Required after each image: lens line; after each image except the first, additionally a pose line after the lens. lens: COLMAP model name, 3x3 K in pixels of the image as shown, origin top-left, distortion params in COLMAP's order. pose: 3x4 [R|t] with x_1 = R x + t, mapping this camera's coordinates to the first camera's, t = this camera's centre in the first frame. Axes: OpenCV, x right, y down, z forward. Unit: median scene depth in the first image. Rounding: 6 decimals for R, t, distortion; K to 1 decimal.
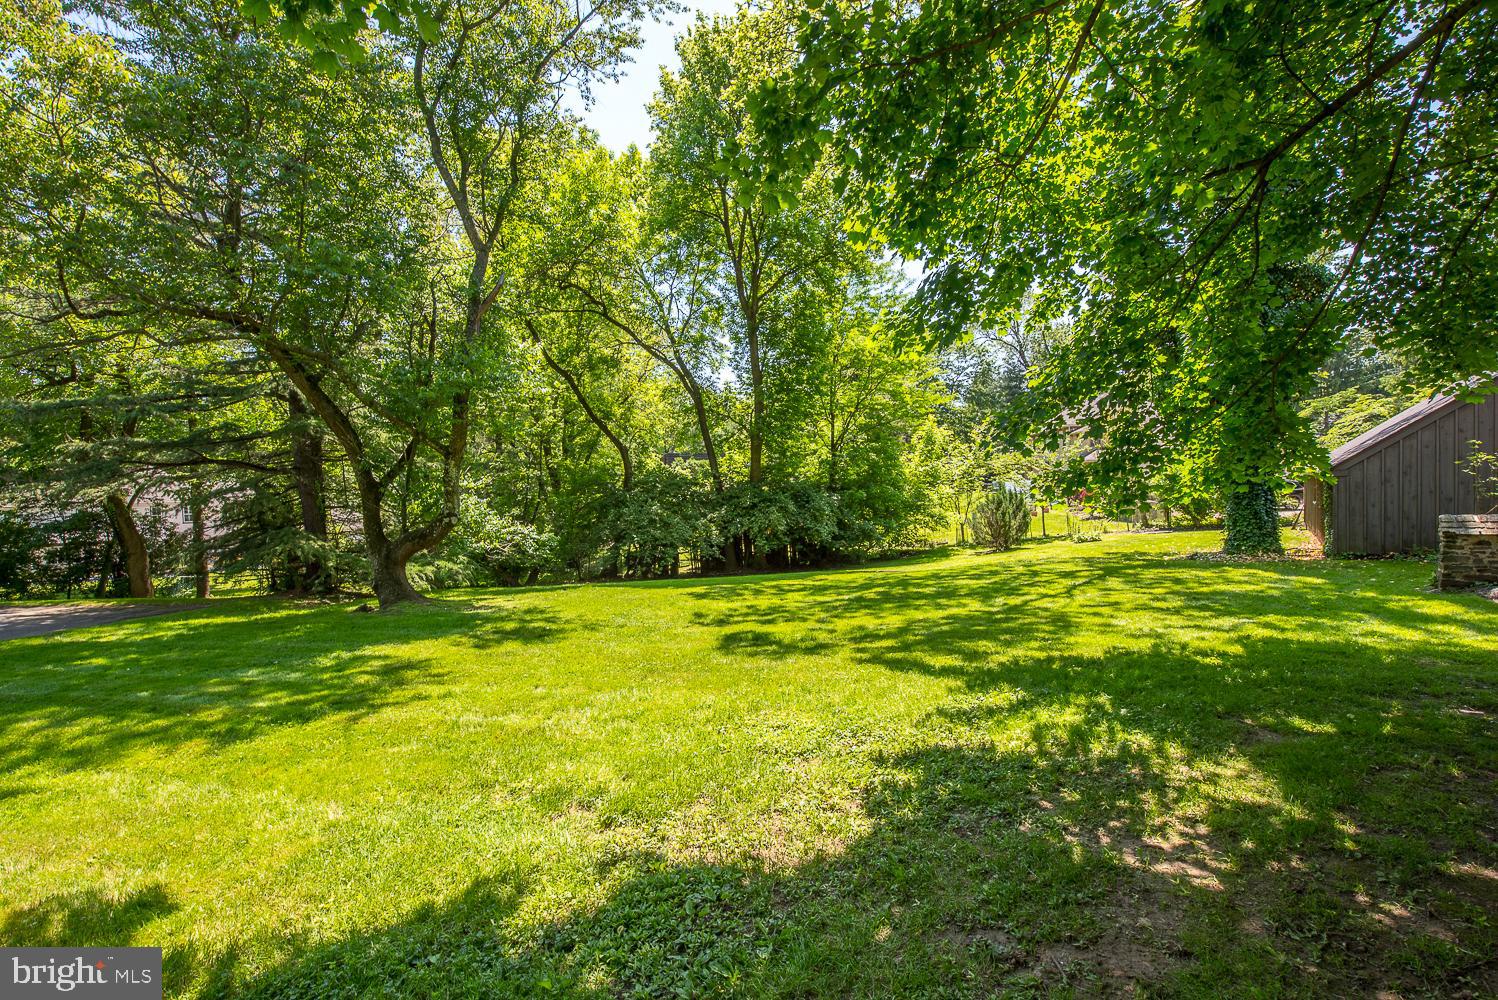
lens RADIAL K [[689.7, 0, 748.3], [0, 689.7, 503.0], [0, 0, 1]] dist [0.002301, 0.000045]
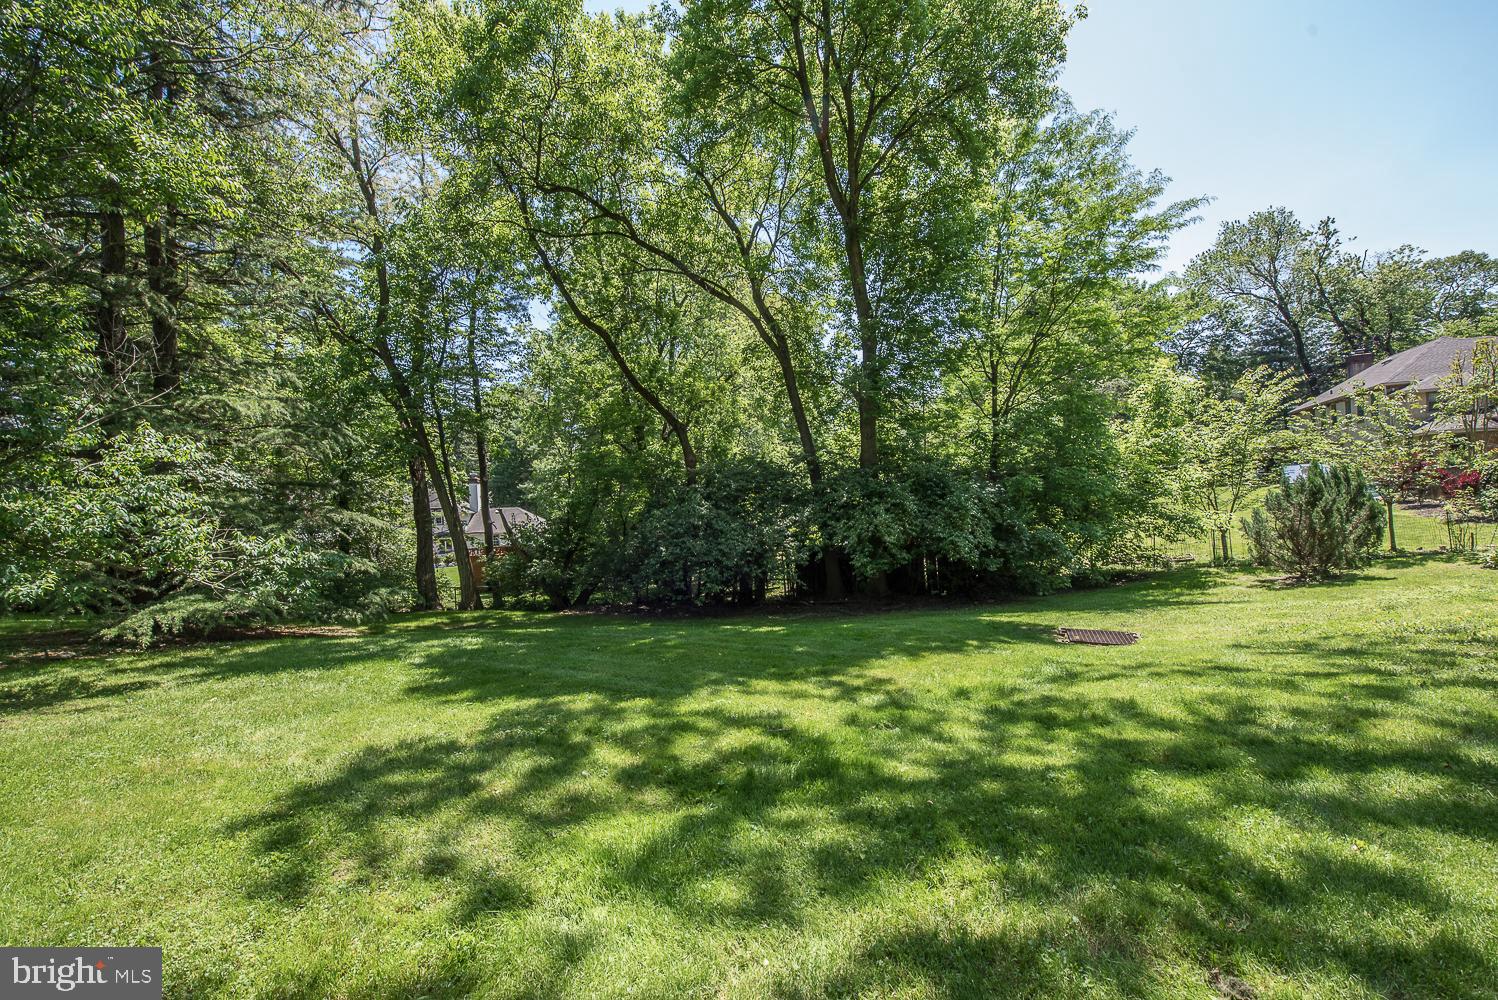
lens RADIAL K [[589.5, 0, 749.7], [0, 589.5, 504.7], [0, 0, 1]] dist [-0.004353, -0.000266]
pose [[0.945452, -0.011560, -0.325557, 0.085953], [0.010580, 0.999933, -0.004783, 0.006203], [0.325590, 0.001077, 0.945510, 0.390221]]
